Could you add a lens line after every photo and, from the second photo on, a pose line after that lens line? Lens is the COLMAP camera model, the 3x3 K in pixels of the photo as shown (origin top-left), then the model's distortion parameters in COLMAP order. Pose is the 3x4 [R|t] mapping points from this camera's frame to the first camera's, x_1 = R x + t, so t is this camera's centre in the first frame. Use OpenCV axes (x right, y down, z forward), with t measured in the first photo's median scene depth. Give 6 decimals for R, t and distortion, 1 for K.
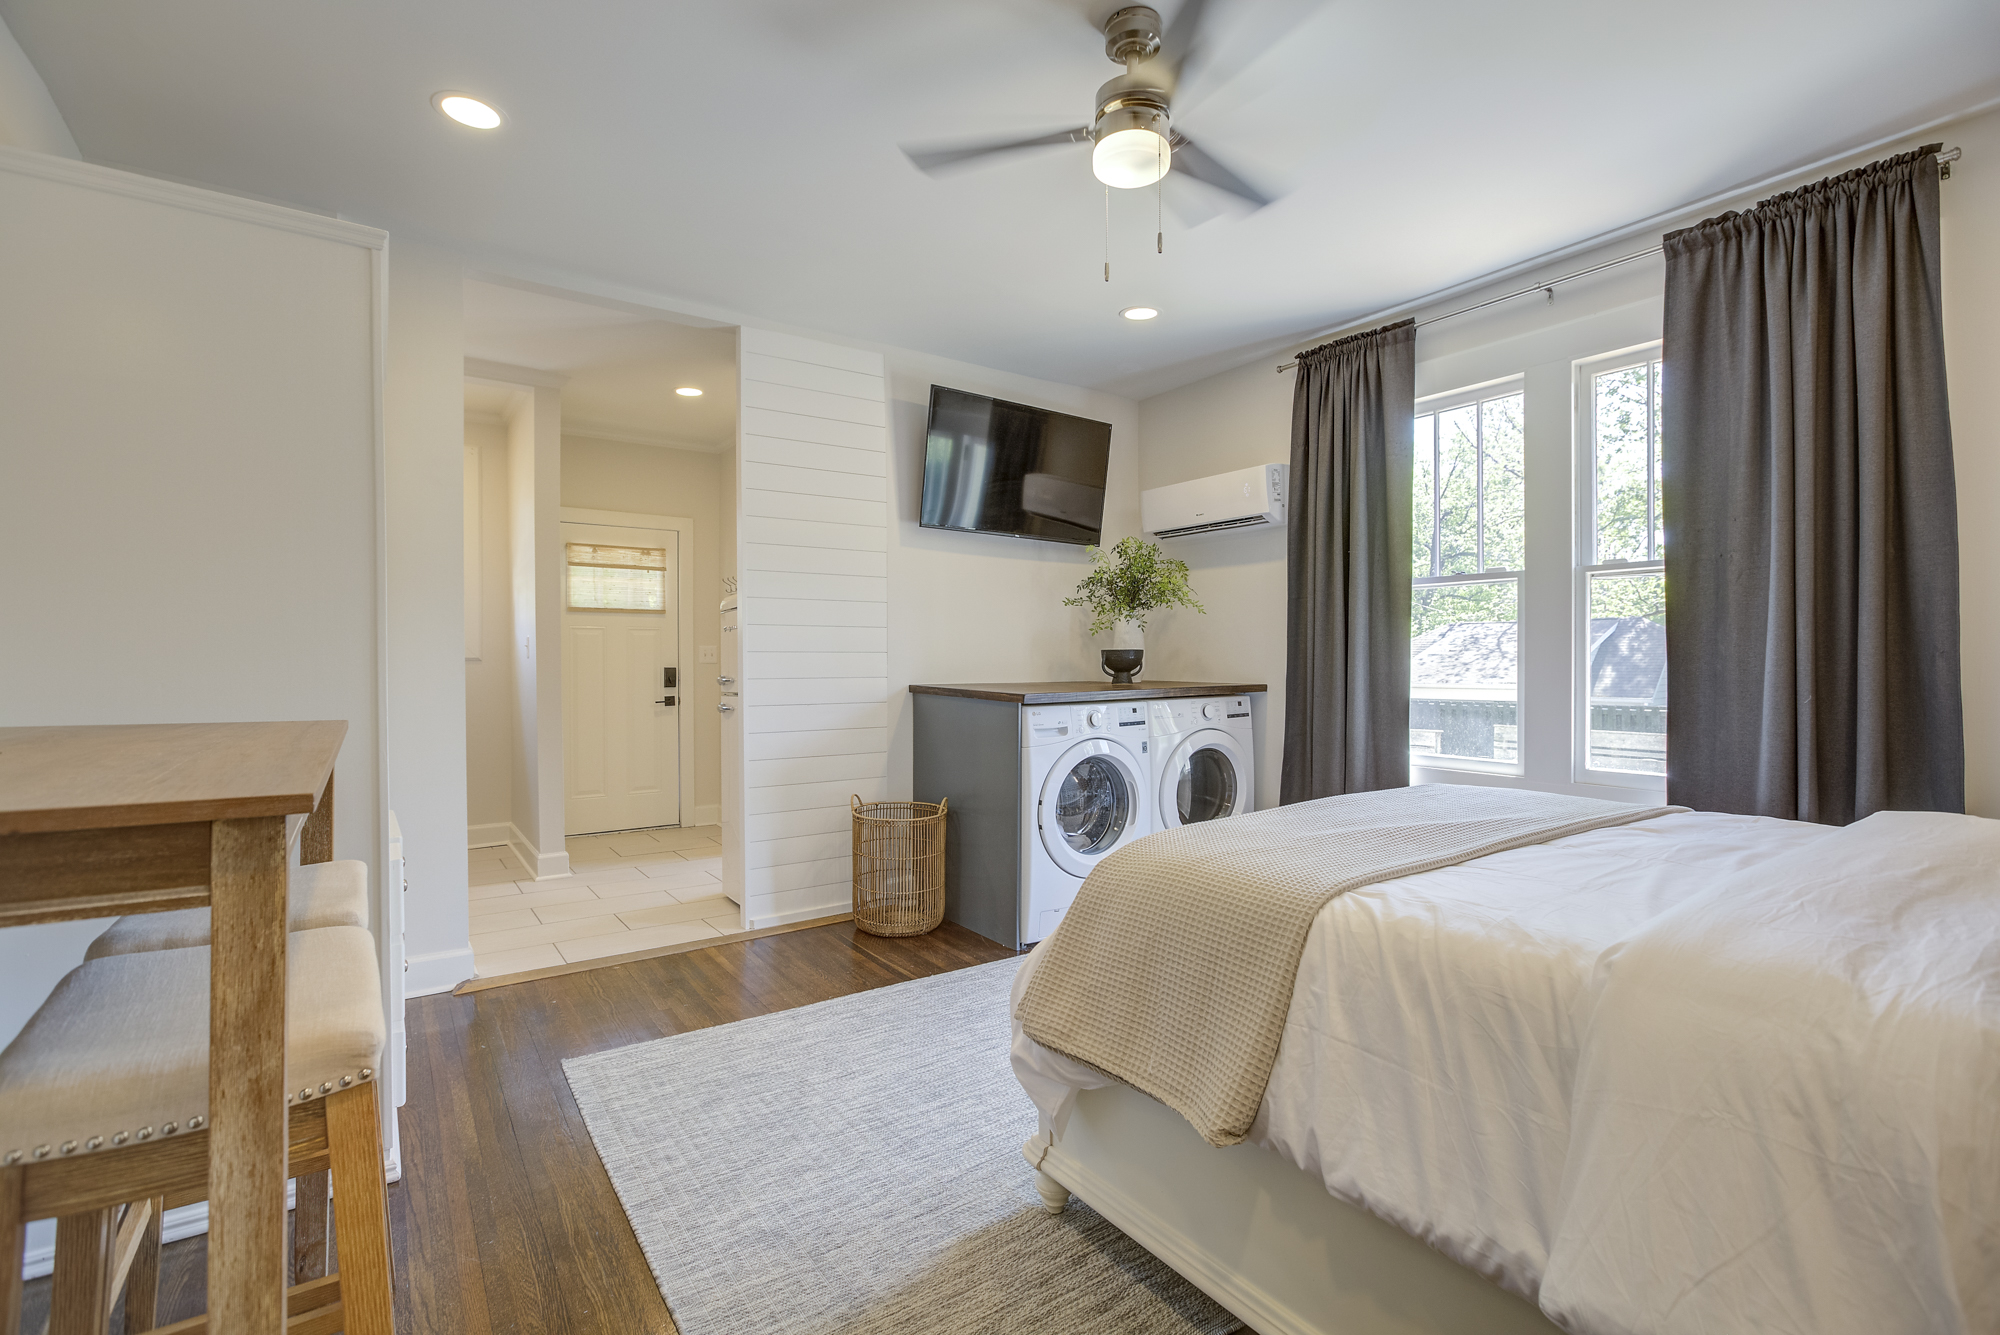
lens RADIAL K [[889.2, 0, 991.7], [0, 889.2, 660.9], [0, 0, 1]] dist [-0.008389, 0.003426]
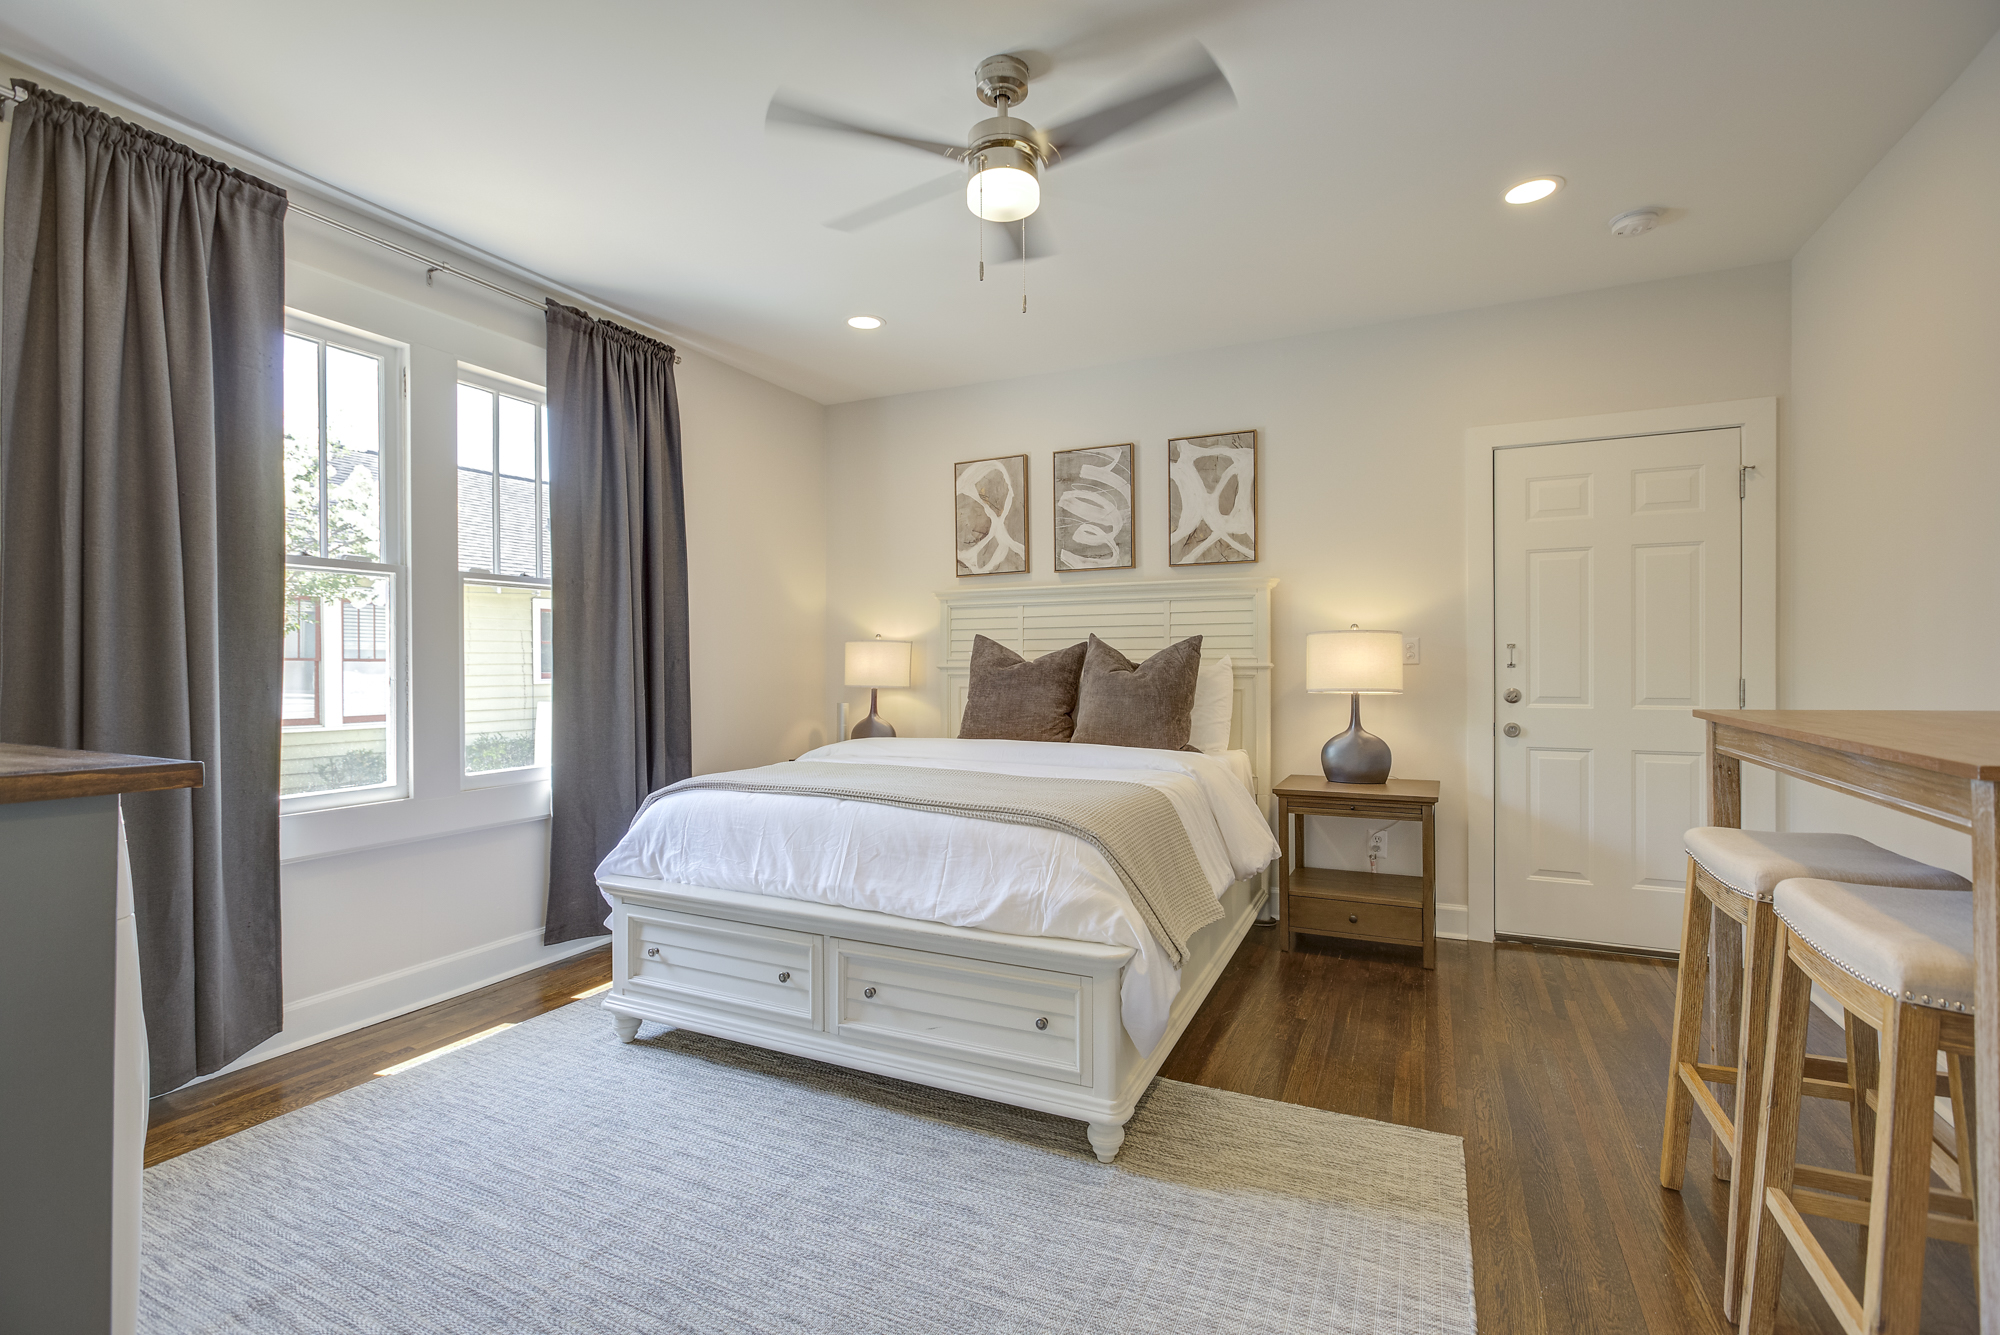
lens RADIAL K [[889.2, 0, 982.8], [0, 889.2, 665.4], [0, 0, 1]] dist [-0.008389, 0.003426]
pose [[-0.479166, -0.001247, 0.877723, -0.528174], [0.006251, 0.999969, 0.004833, -0.003855], [-0.877702, 0.007802, -0.479143, 1.059922]]
